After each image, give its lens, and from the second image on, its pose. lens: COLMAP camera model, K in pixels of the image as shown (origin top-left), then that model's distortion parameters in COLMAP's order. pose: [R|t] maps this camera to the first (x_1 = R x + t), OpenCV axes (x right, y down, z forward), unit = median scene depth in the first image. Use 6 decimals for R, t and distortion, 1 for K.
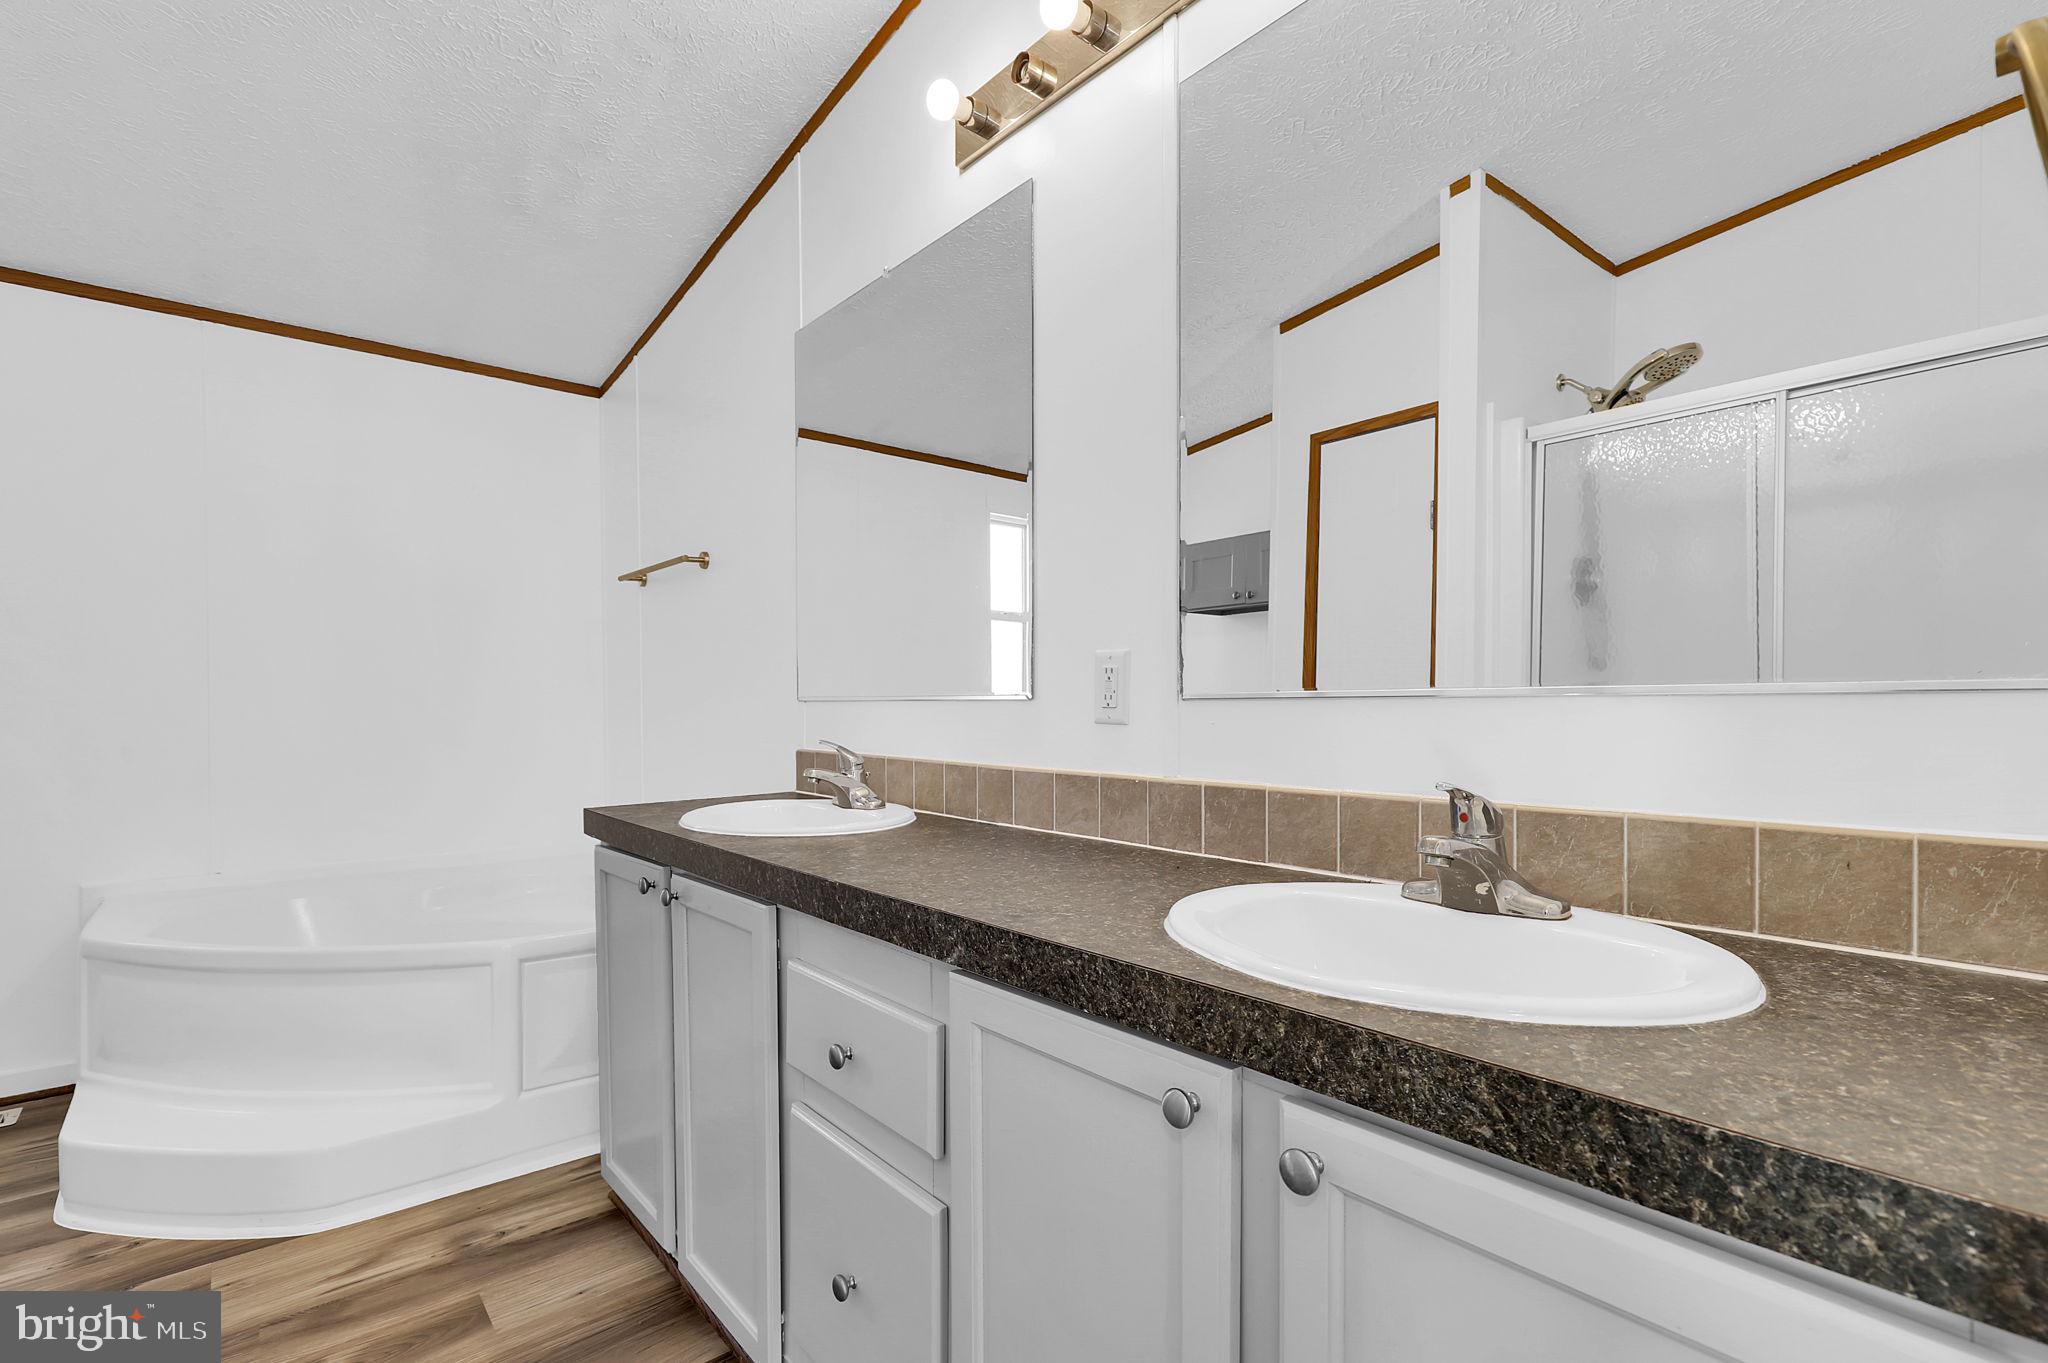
lens RADIAL K [[931.8, 0, 1025.4], [0, 931.8, 722.1], [0, 0, 1]] dist [0.000084, 0.001210]
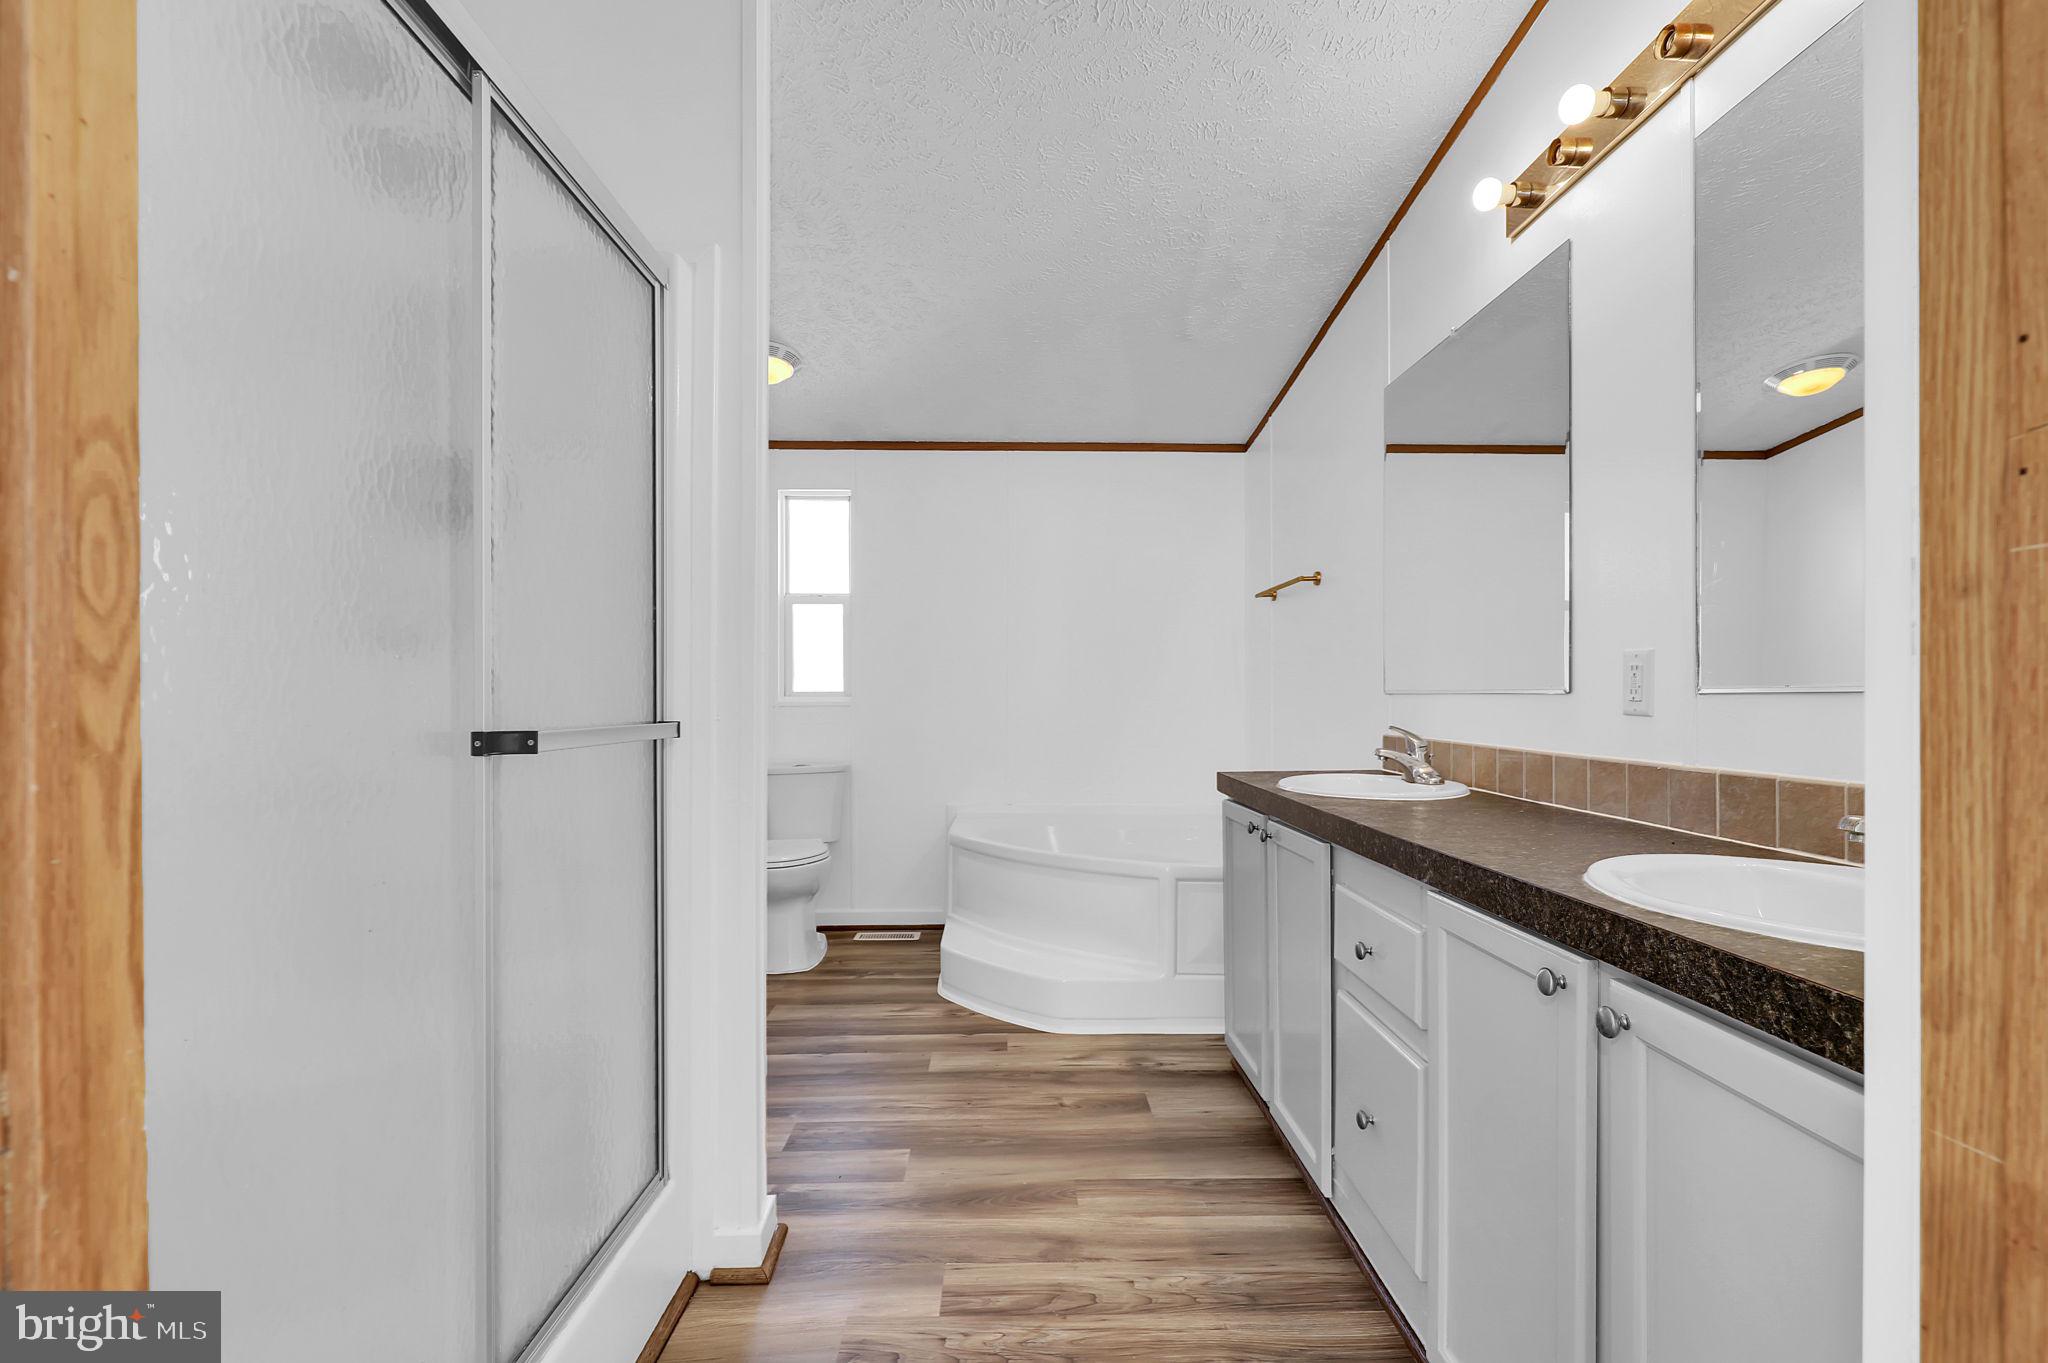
lens RADIAL K [[931.8, 0, 1025.6], [0, 931.8, 693.2], [0, 0, 1]] dist [0.000084, 0.001210]
pose [[0.773758, 0.001940, -0.633478, 0.218994], [-0.015904, 0.999740, -0.016365, 0.004595], [0.633281, 0.022738, 0.773587, -0.300732]]
